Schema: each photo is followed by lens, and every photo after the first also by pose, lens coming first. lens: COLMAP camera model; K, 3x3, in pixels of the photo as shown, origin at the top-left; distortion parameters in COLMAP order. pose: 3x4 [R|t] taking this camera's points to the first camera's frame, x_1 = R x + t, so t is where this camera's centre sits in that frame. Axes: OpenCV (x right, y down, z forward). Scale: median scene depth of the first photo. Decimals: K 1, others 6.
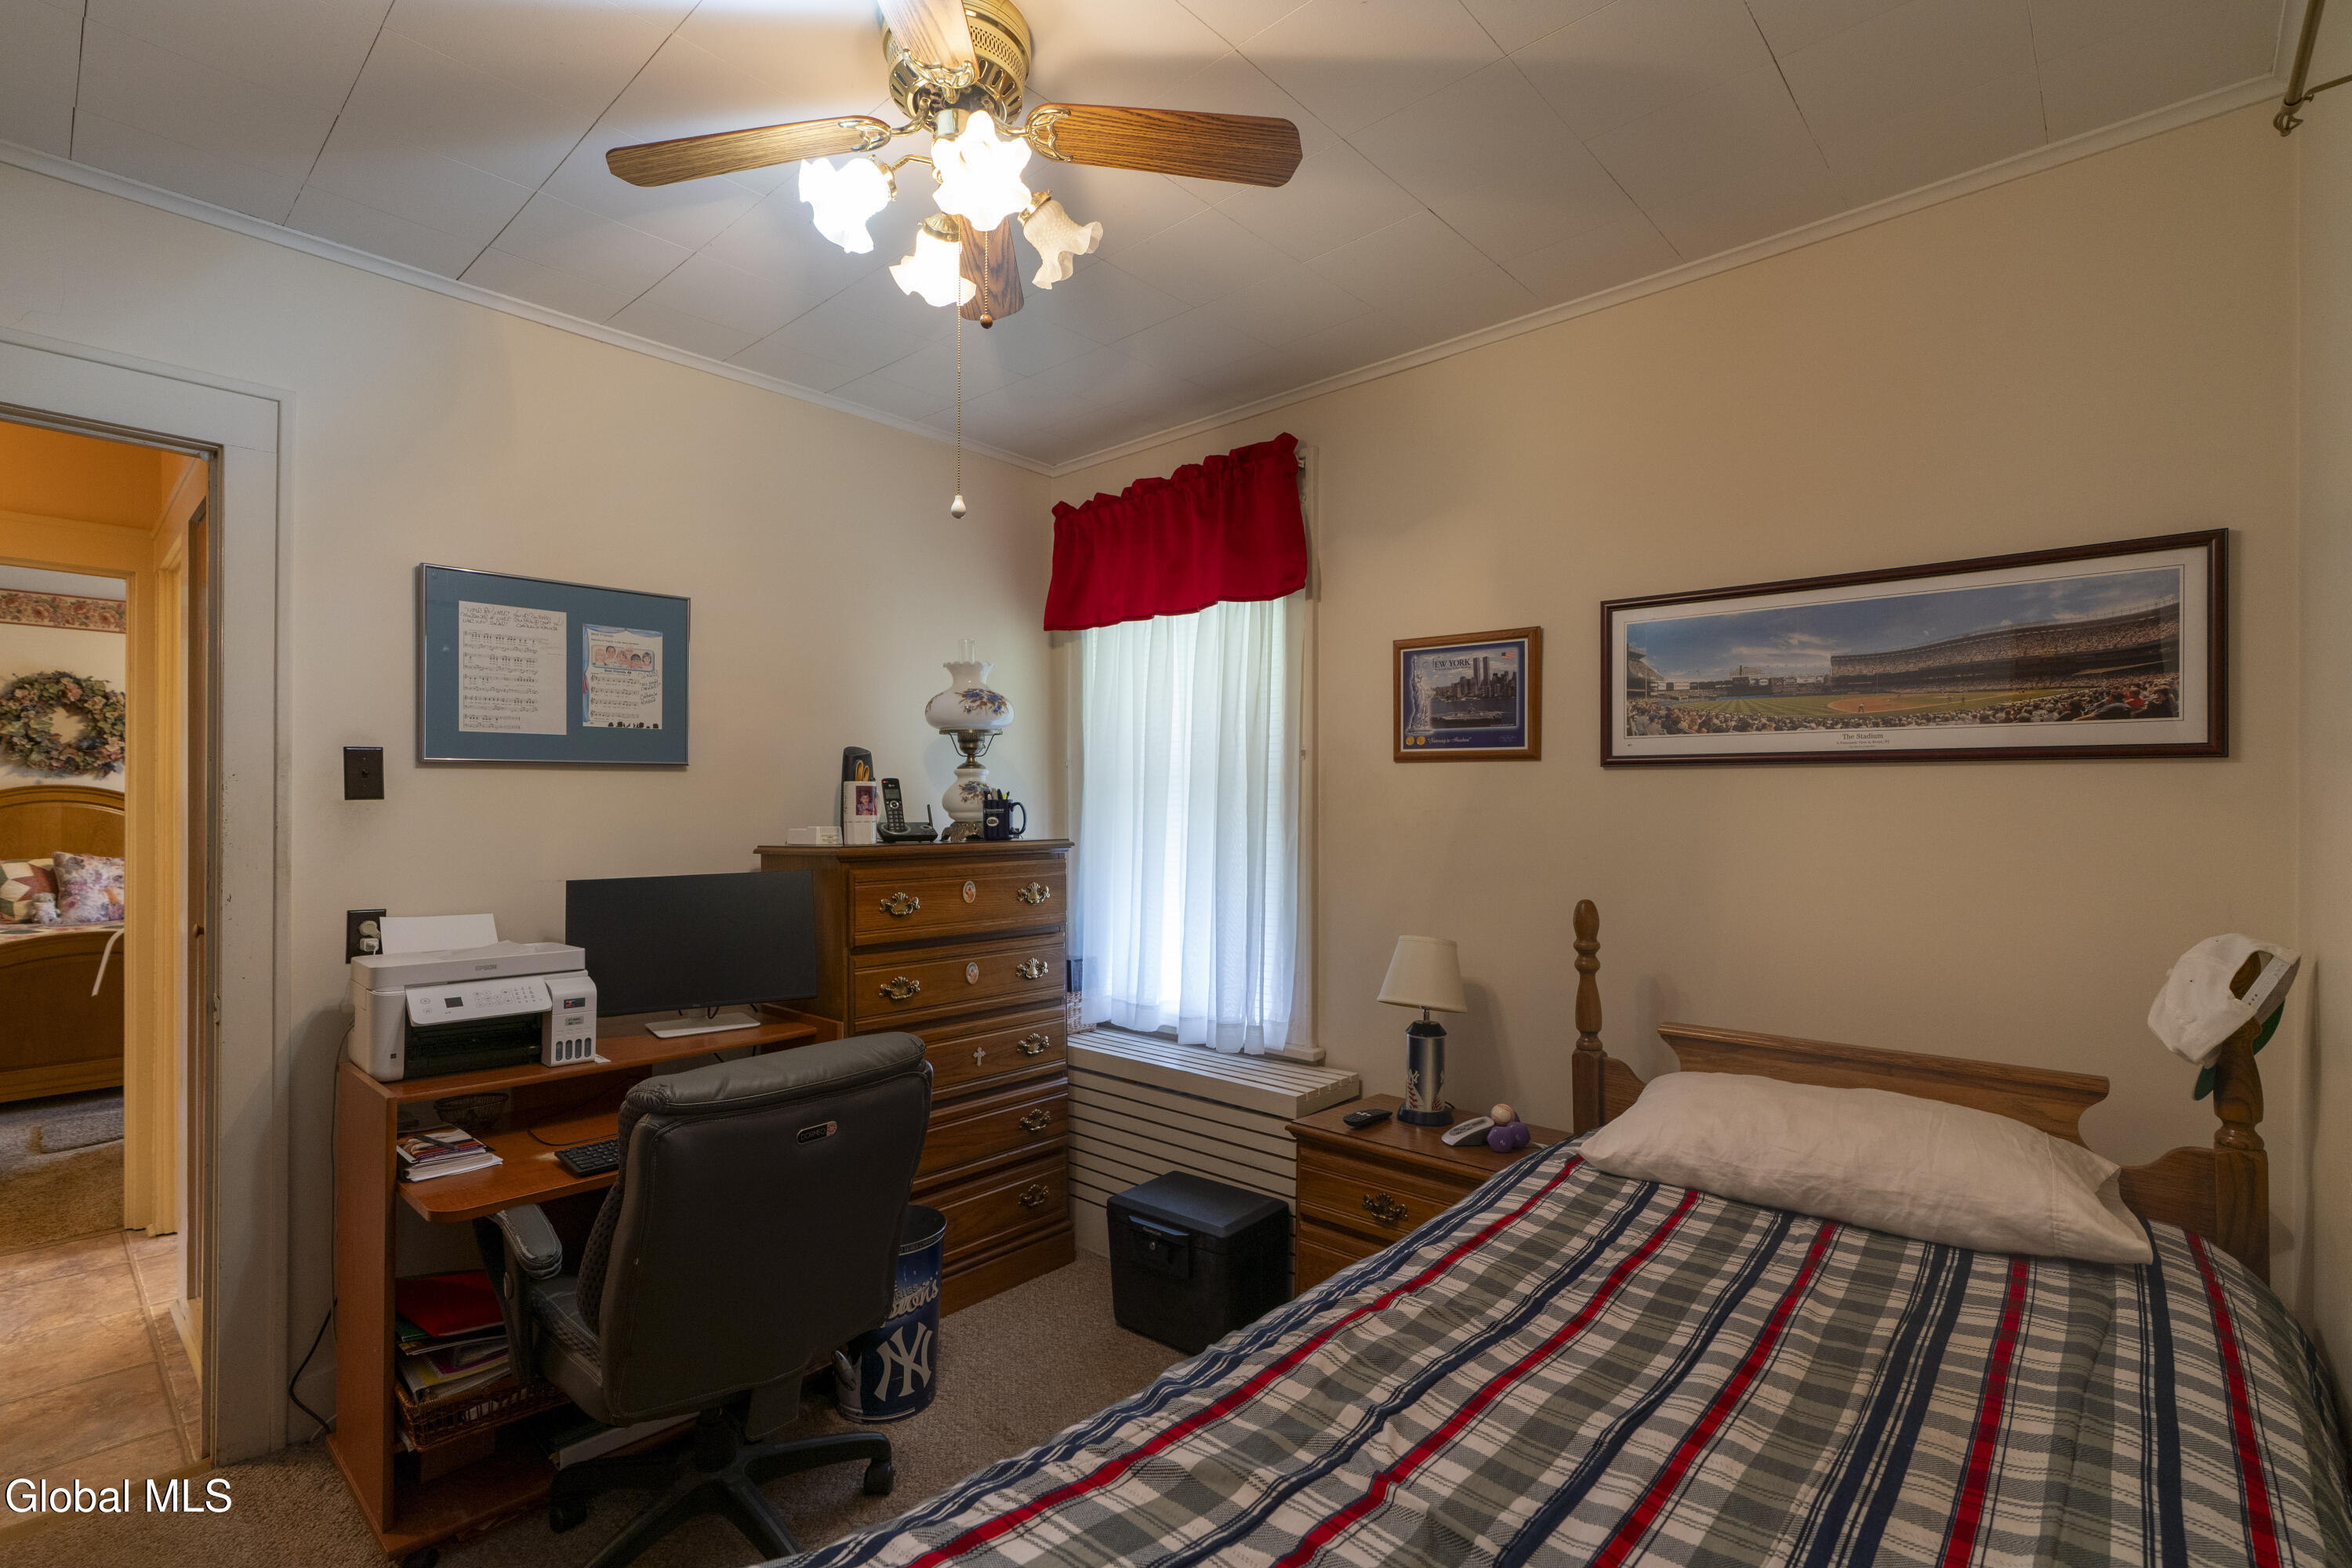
lens RADIAL K [[1056.7, 0, 1177.3], [0, 1056.7, 790.3], [0, 0, 1]] dist [-0.002265, 0.000175]
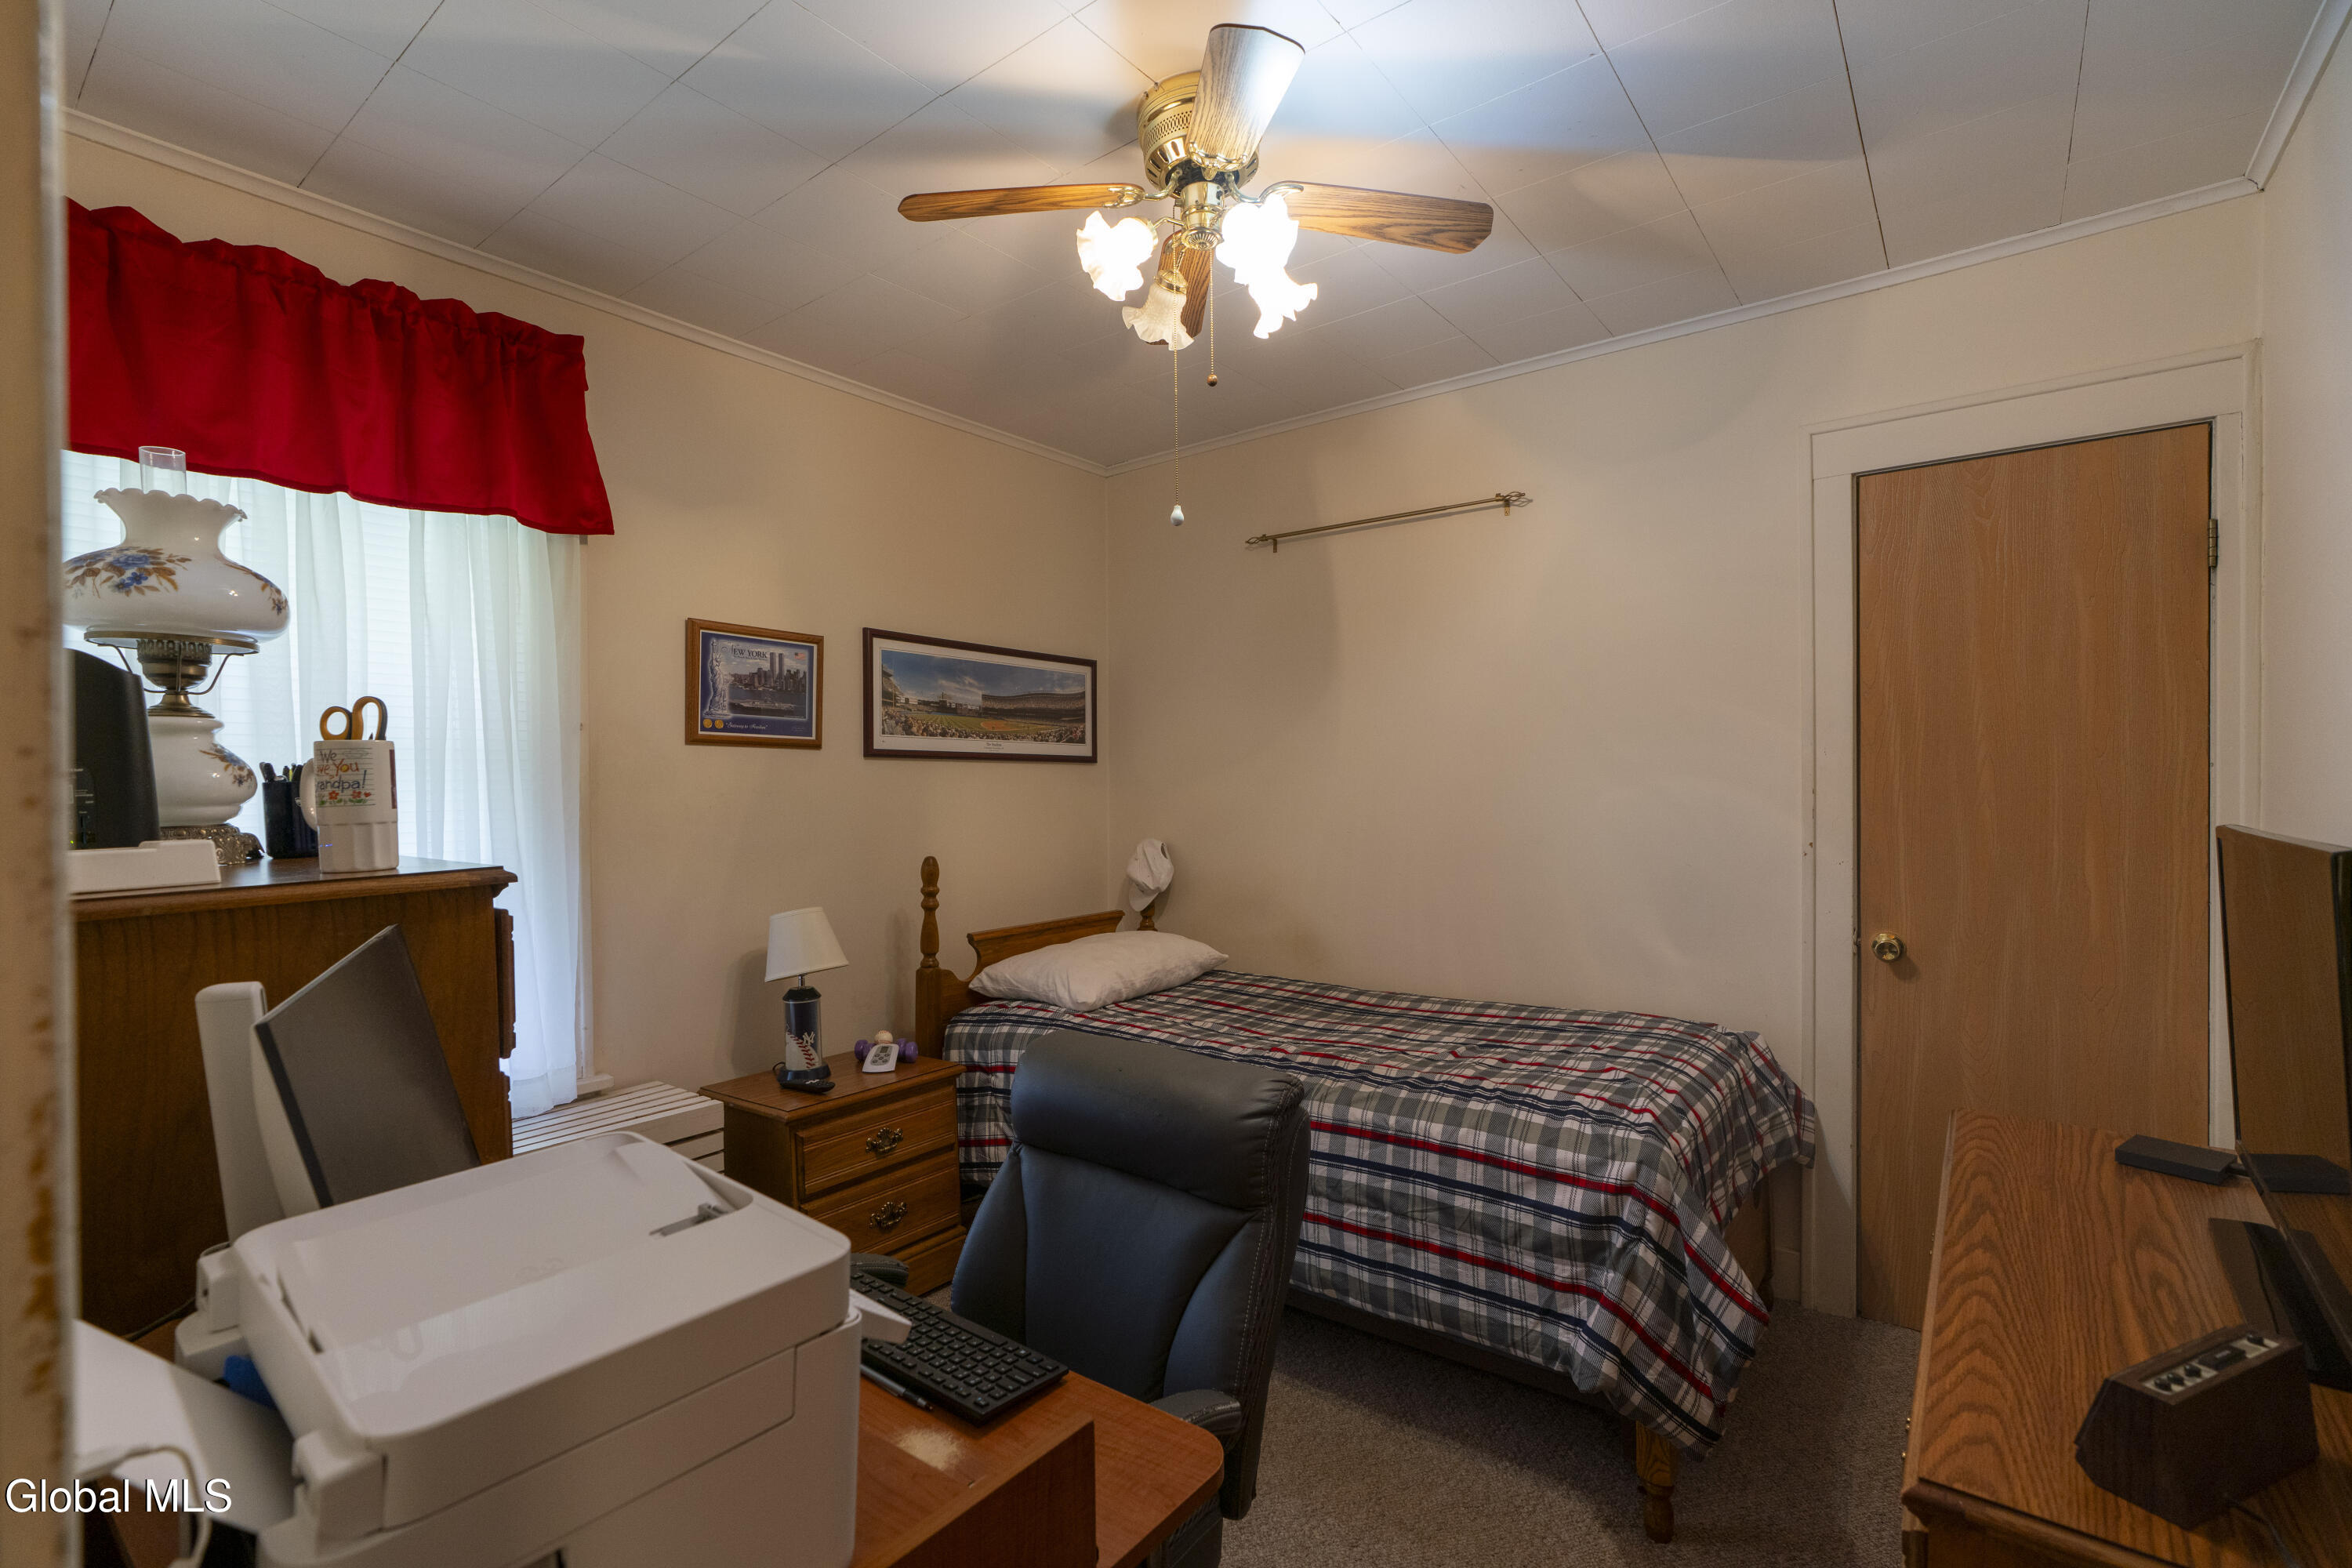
lens RADIAL K [[1056.7, 0, 1175.7], [0, 1056.7, 792.7], [0, 0, 1]] dist [-0.002265, 0.000175]
pose [[-0.074669, -0.005945, 0.997191, -0.914295], [-0.000509, 0.999982, 0.005924, 0.013625], [-0.997208, -0.000065, -0.074671, 0.729570]]
